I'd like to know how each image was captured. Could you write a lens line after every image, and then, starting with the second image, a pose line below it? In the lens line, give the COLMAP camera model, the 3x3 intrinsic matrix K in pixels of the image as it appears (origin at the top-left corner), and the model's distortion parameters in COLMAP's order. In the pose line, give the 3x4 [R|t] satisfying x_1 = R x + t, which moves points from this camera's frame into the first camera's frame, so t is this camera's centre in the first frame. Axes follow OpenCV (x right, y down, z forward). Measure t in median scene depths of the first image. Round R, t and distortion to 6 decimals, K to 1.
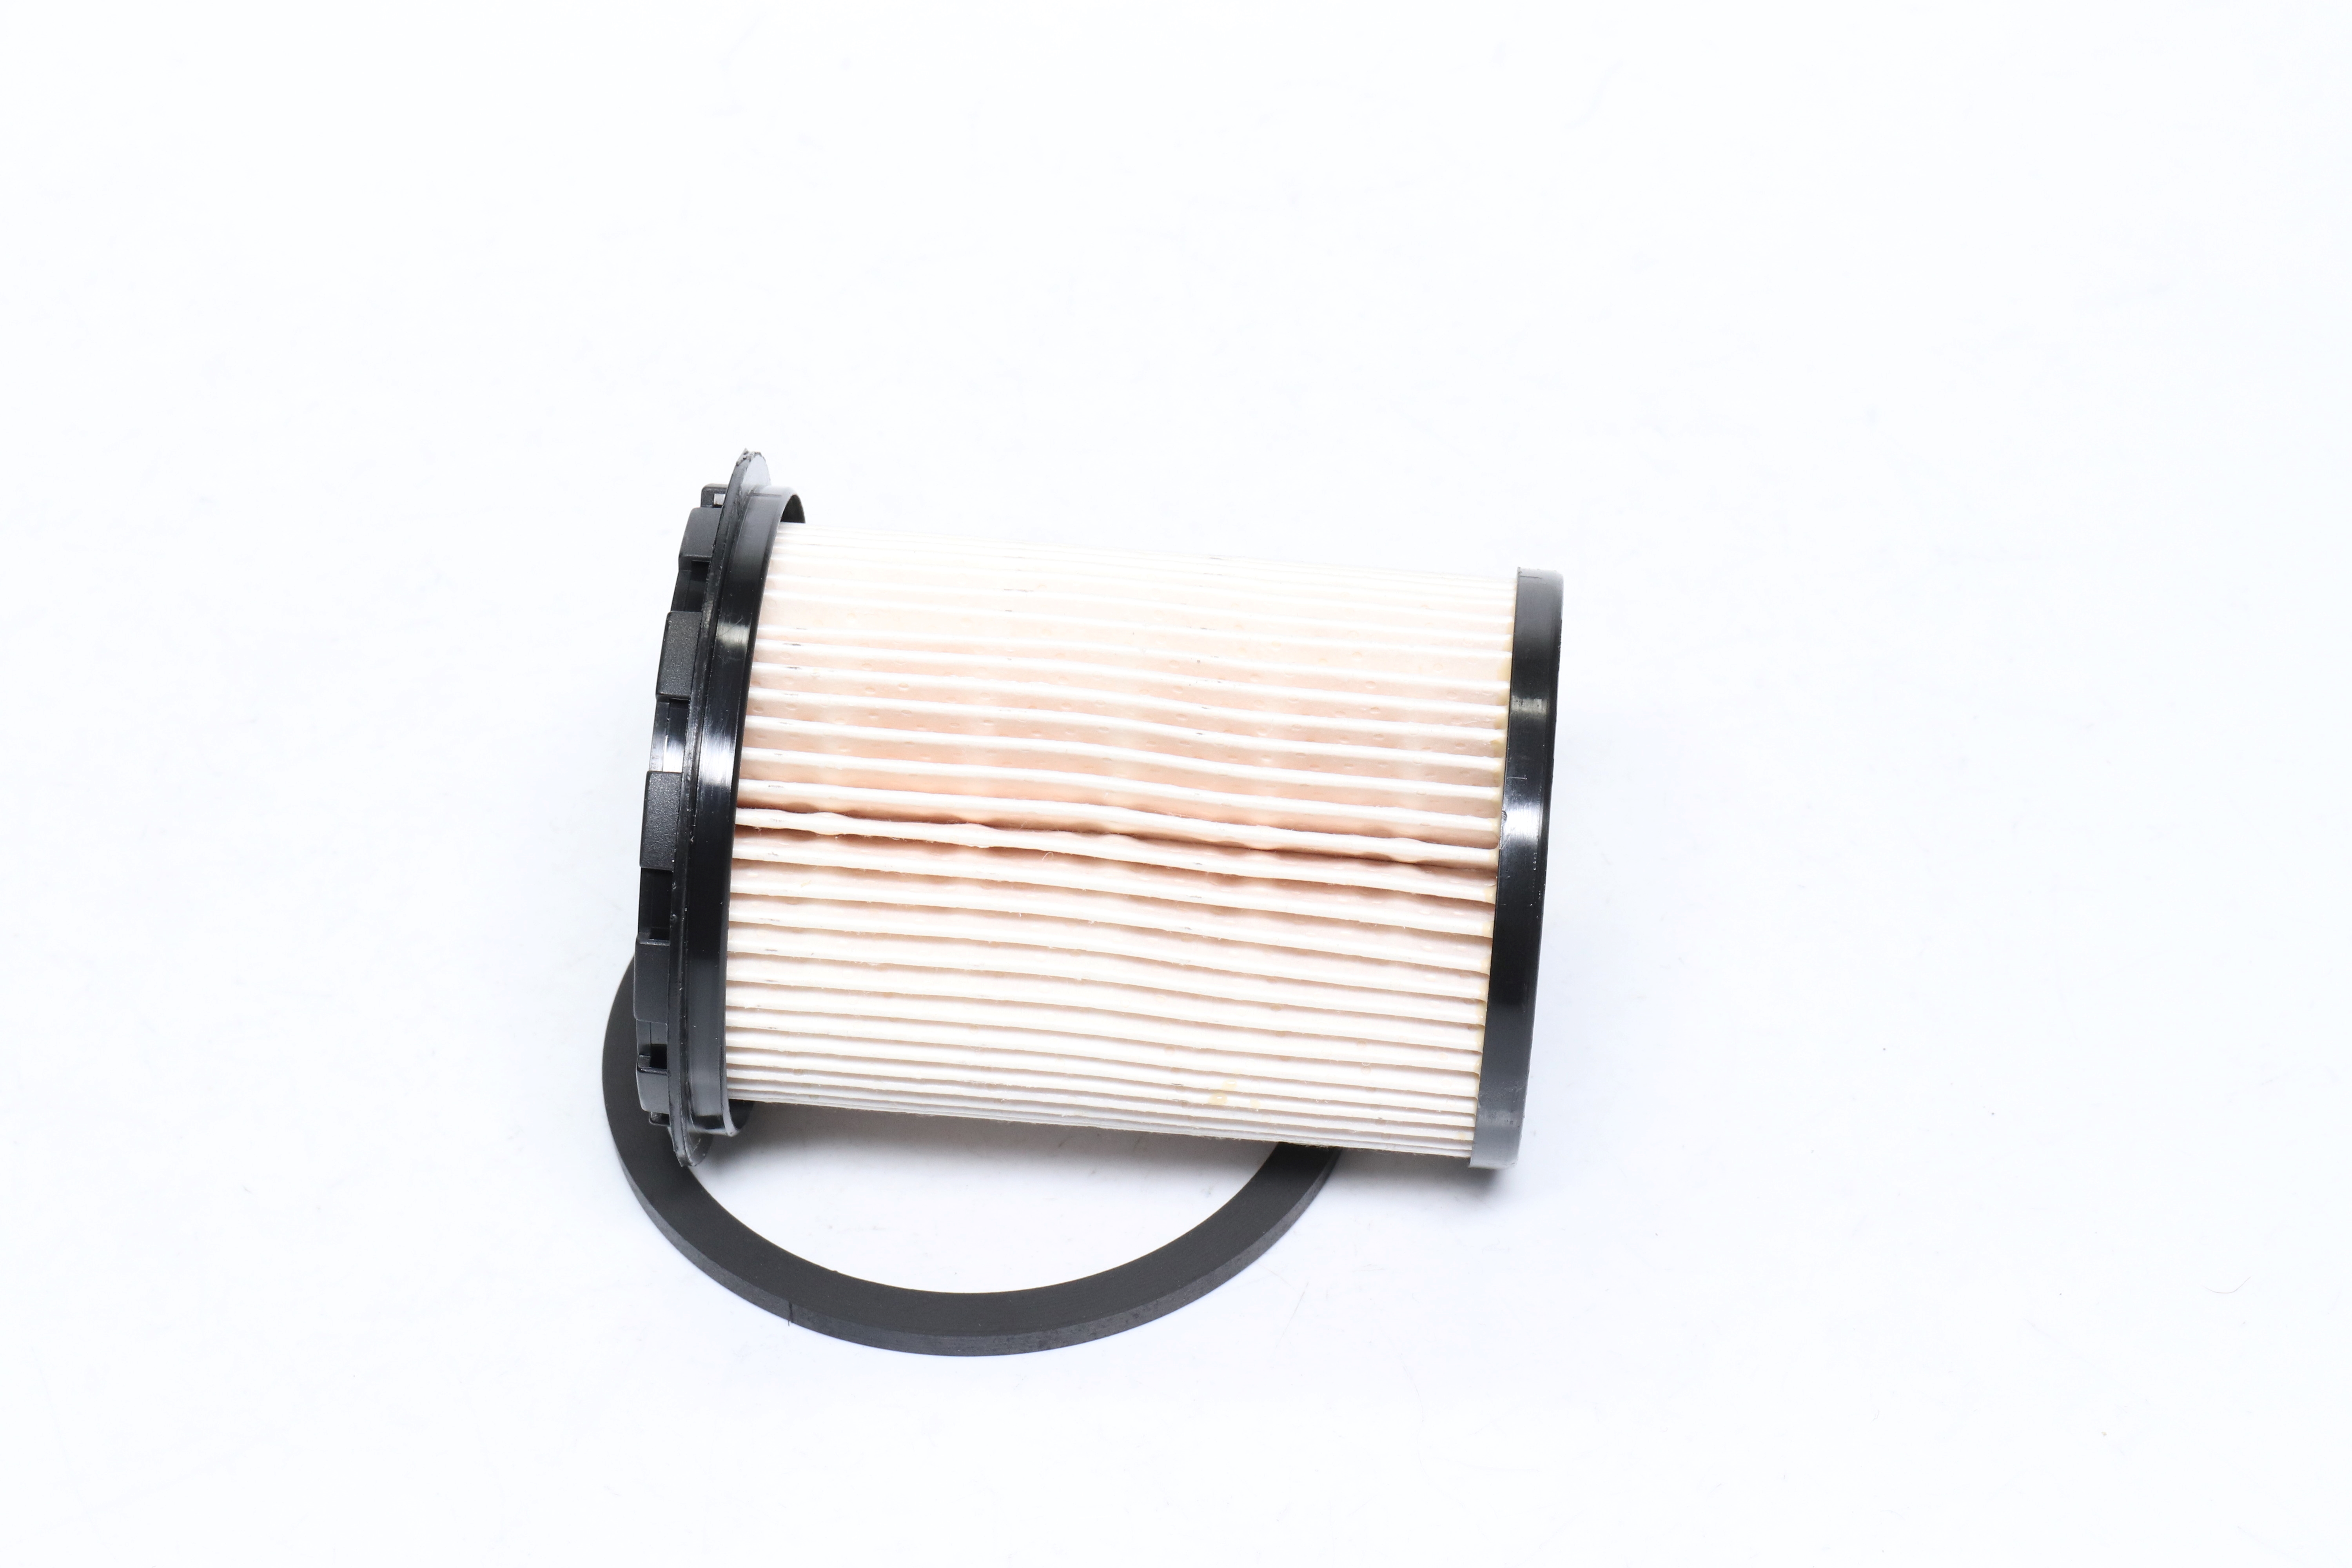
lens RADIAL K [[7666.9, 0, 1176.3], [0, 7666.9, 782.4], [0, 0, 1]] dist [-0.077862, 0.000000]
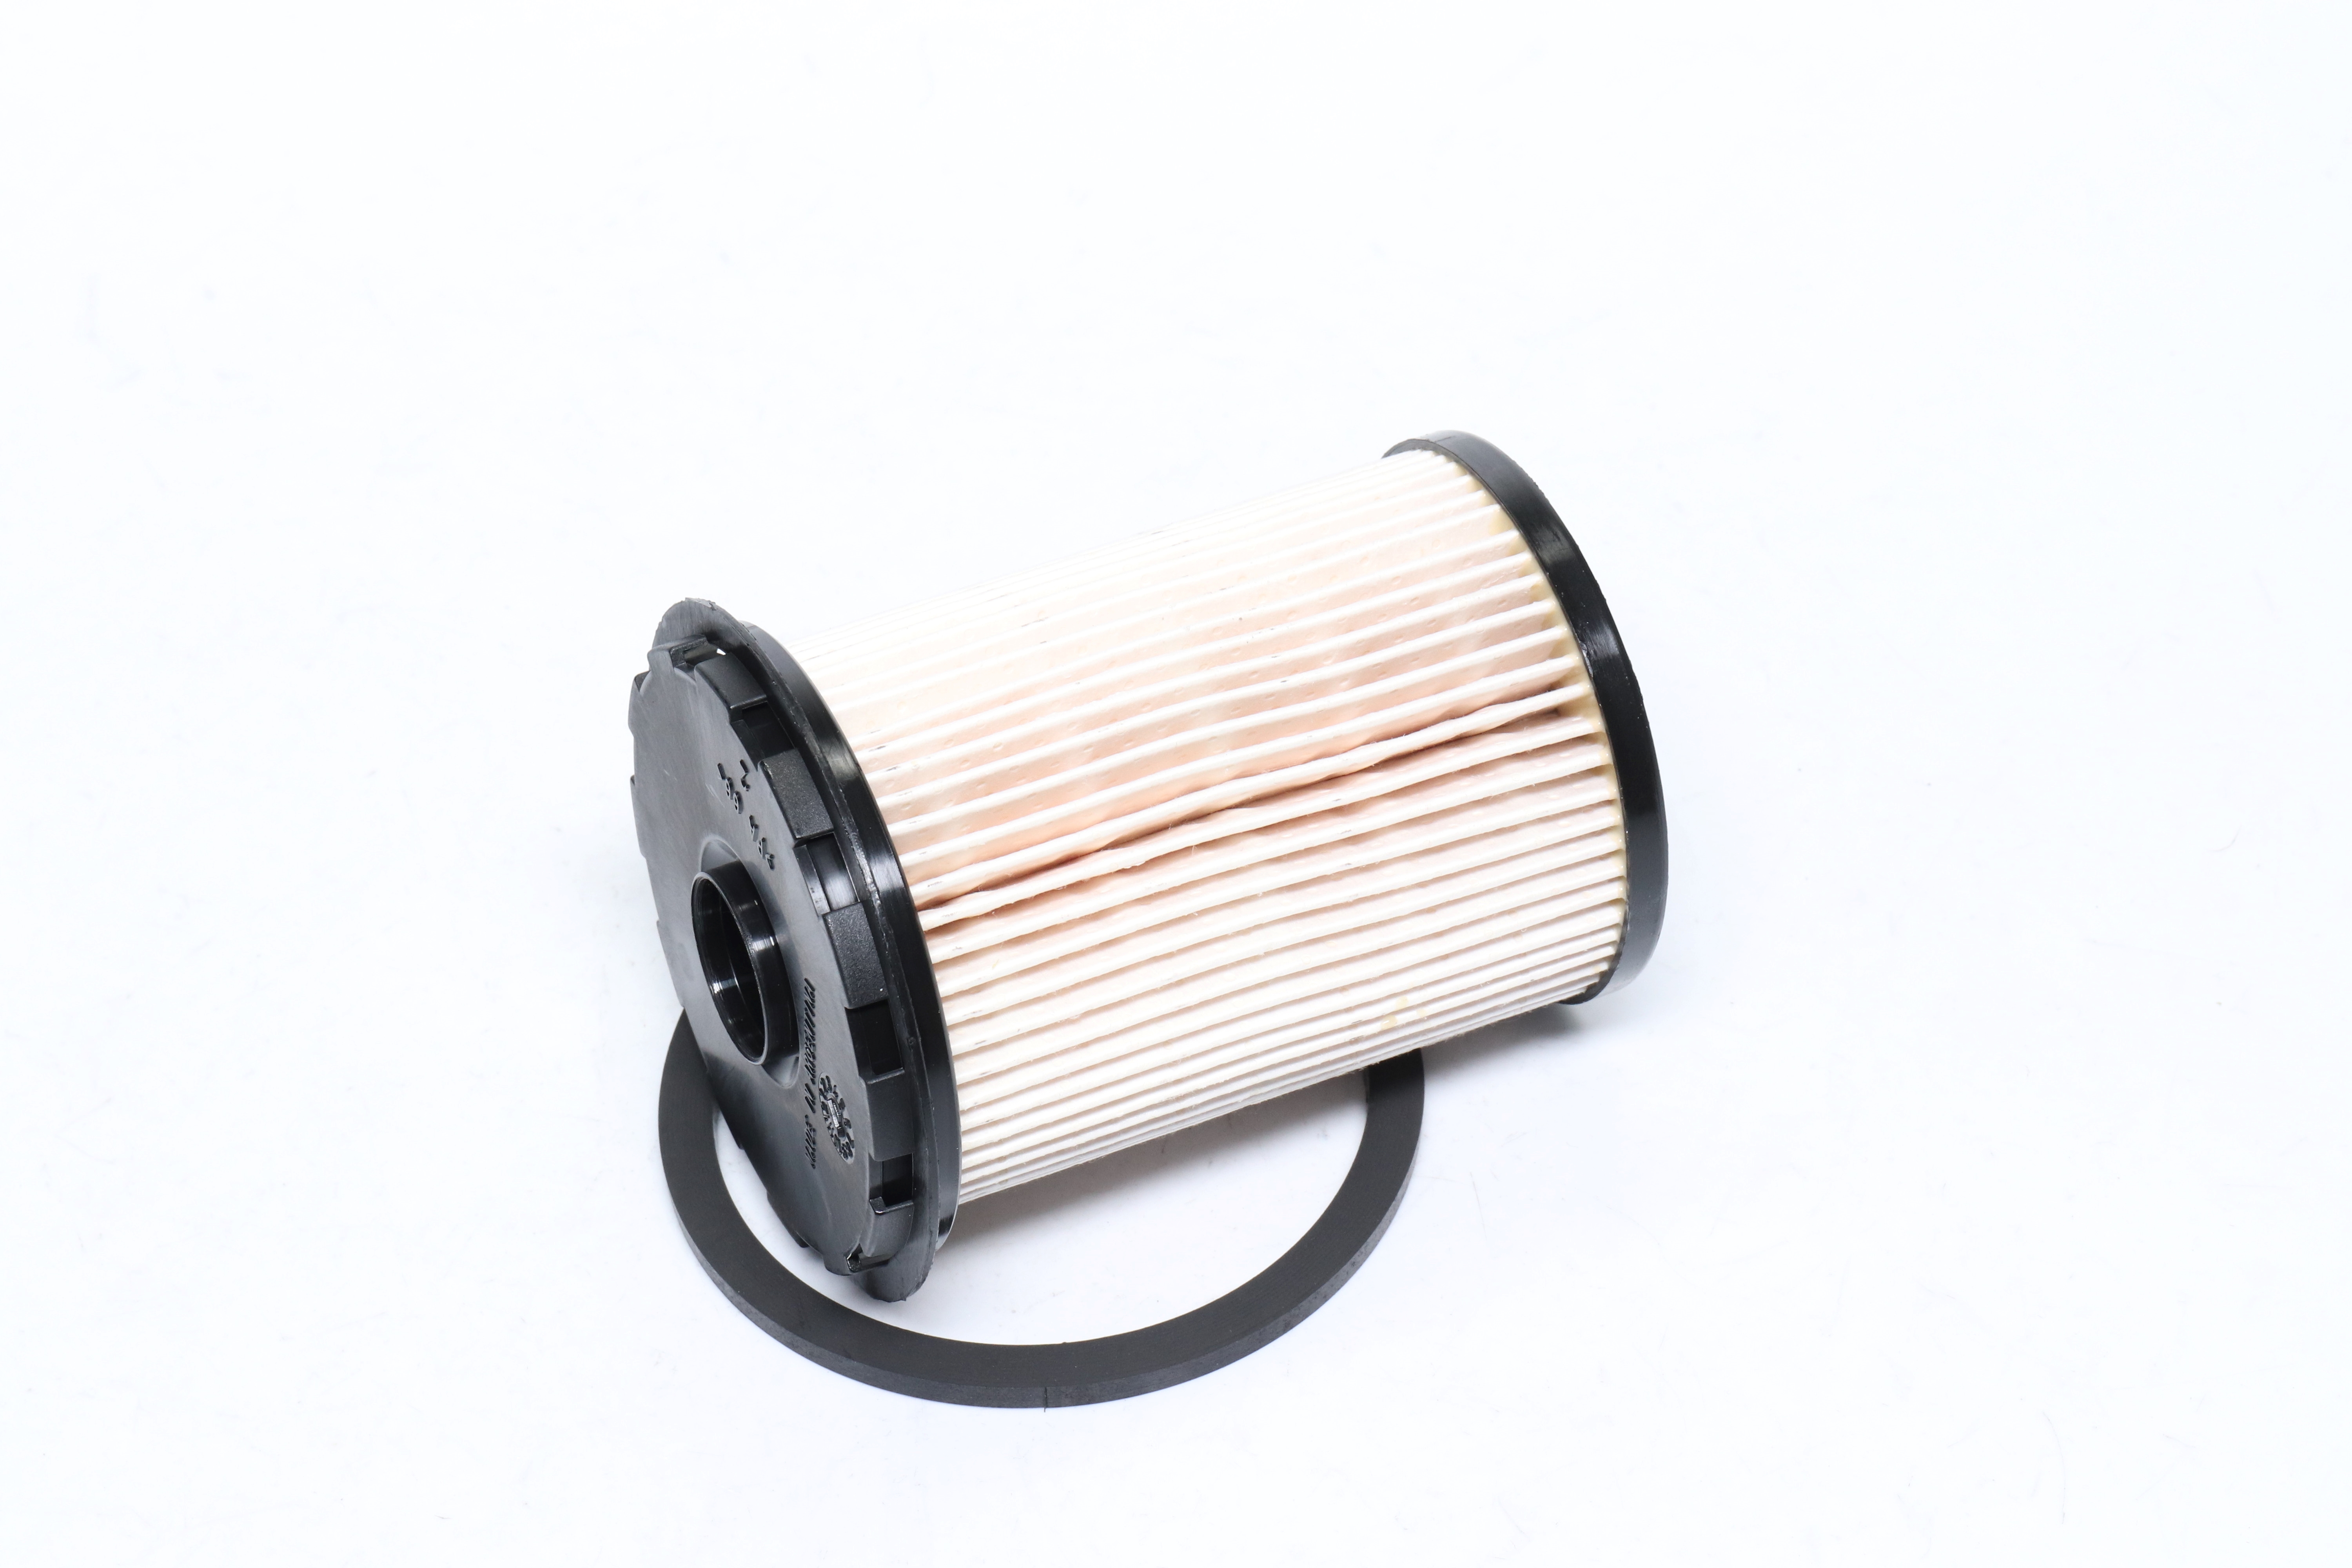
lens RADIAL K [[7666.9, 0, 1176.3], [0, 7666.9, 785.6], [0, 0, 1]] dist [-0.077862, 0.000000]
pose [[0.864360, -0.359897, 0.351221, -0.365528], [0.367938, 0.928705, 0.046144, -0.045003], [-0.342788, 0.089342, 0.935155, 0.063825]]
